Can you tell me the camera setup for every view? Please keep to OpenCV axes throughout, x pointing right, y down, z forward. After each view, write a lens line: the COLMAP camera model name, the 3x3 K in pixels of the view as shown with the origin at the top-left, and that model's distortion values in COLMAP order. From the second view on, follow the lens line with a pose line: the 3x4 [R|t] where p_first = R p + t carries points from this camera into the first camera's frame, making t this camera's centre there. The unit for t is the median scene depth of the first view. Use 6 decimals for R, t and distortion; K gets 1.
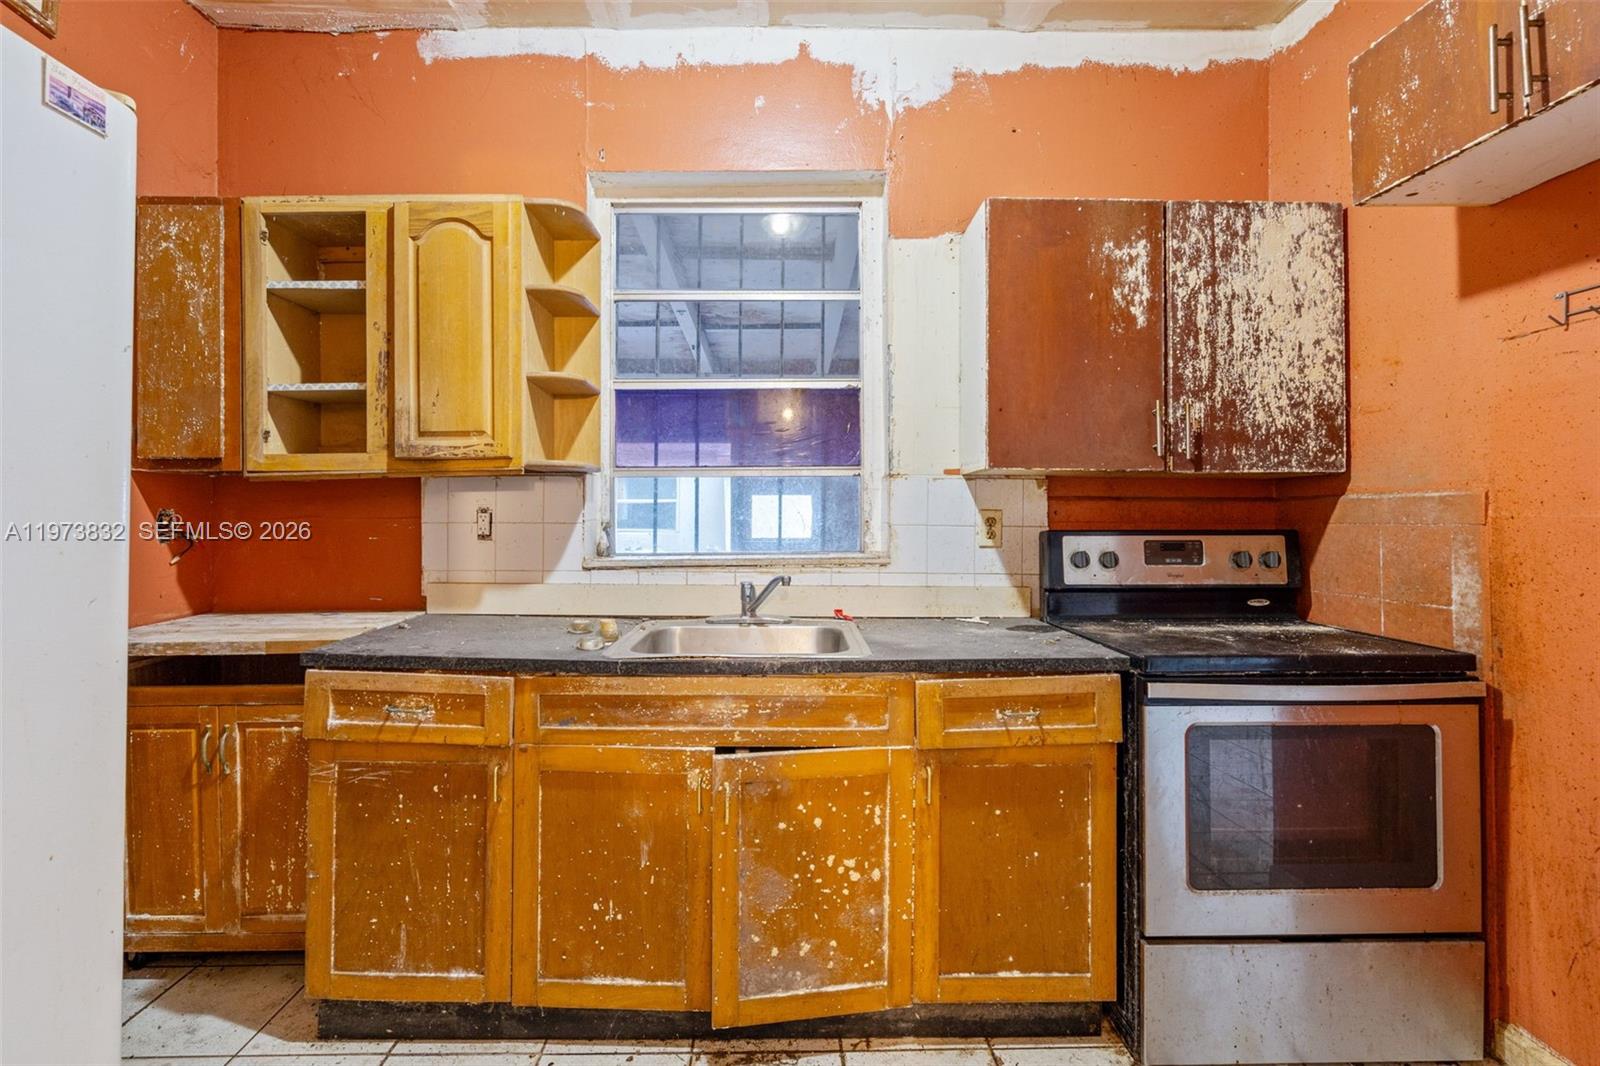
lens RADIAL K [[733.3, 0, 795.8], [0, 733.3, 507.0], [0, 0, 1]] dist [-0.001332, 0.000124]
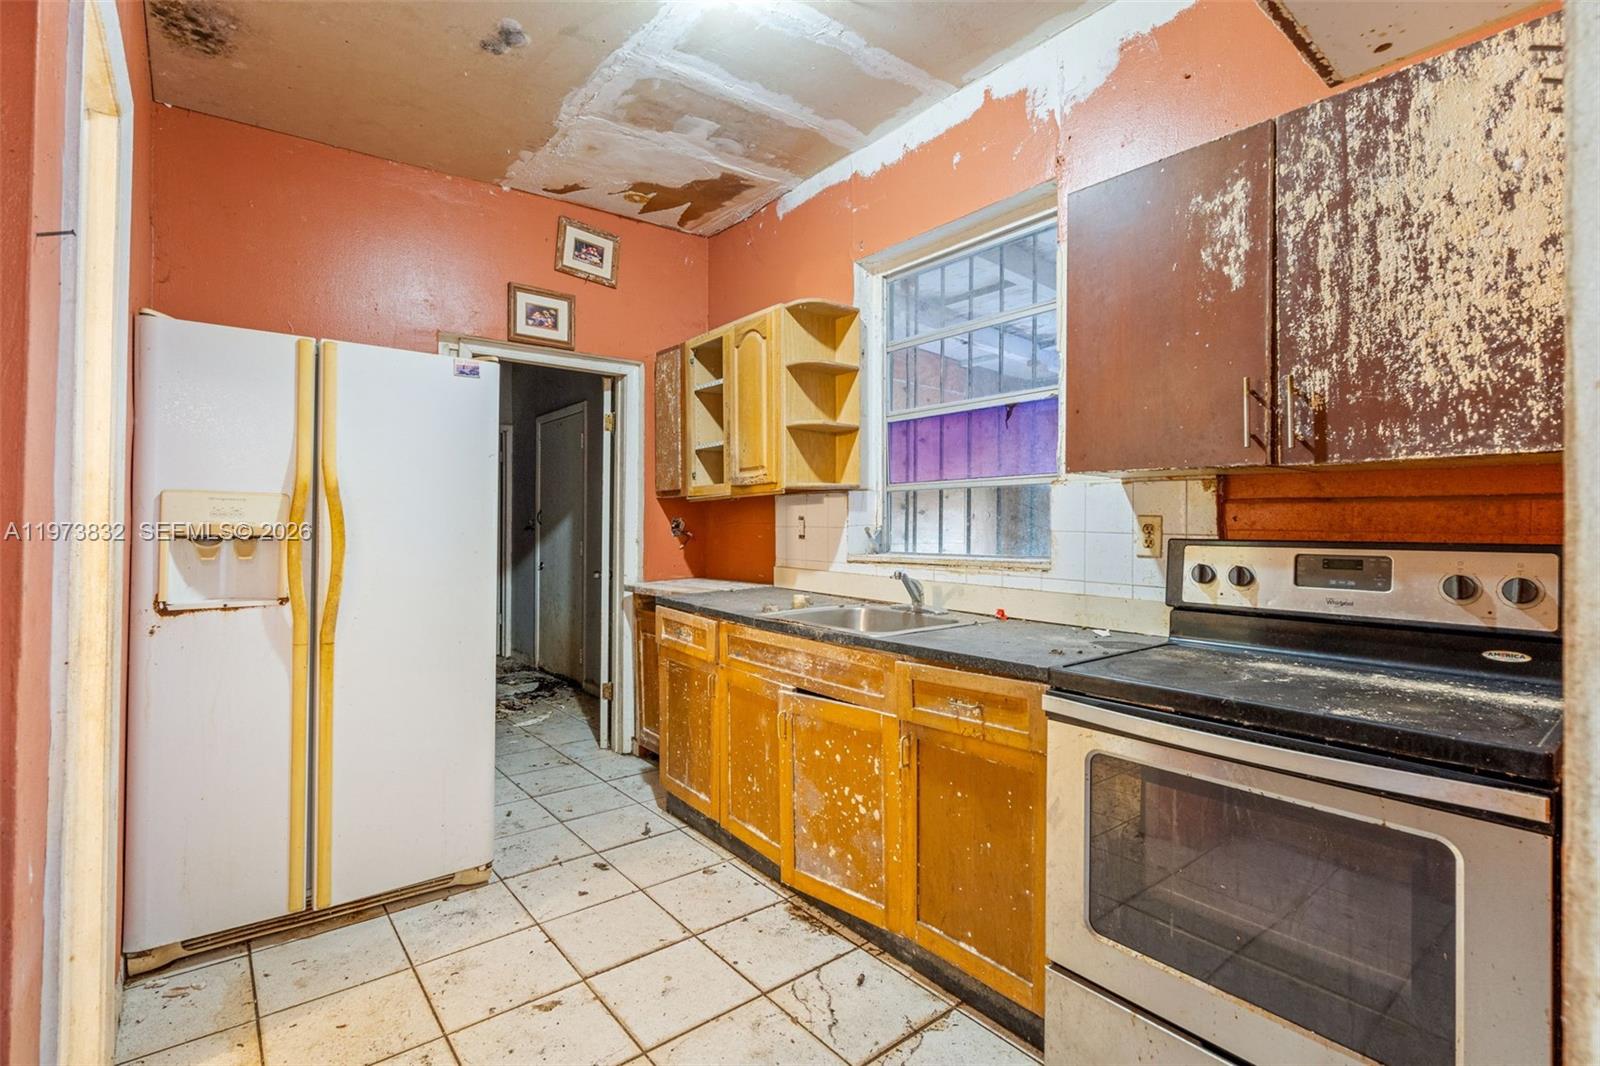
lens RADIAL K [[728.9, 0, 790.1], [0, 728.9, 518.8], [0, 0, 1]] dist [-0.002457, 0.001111]
pose [[0.614577, -0.003330, -0.788850, 0.801900], [0.006596, 0.999978, 0.000918, 0.004653], [0.788829, -0.005767, 0.614585, 0.116116]]
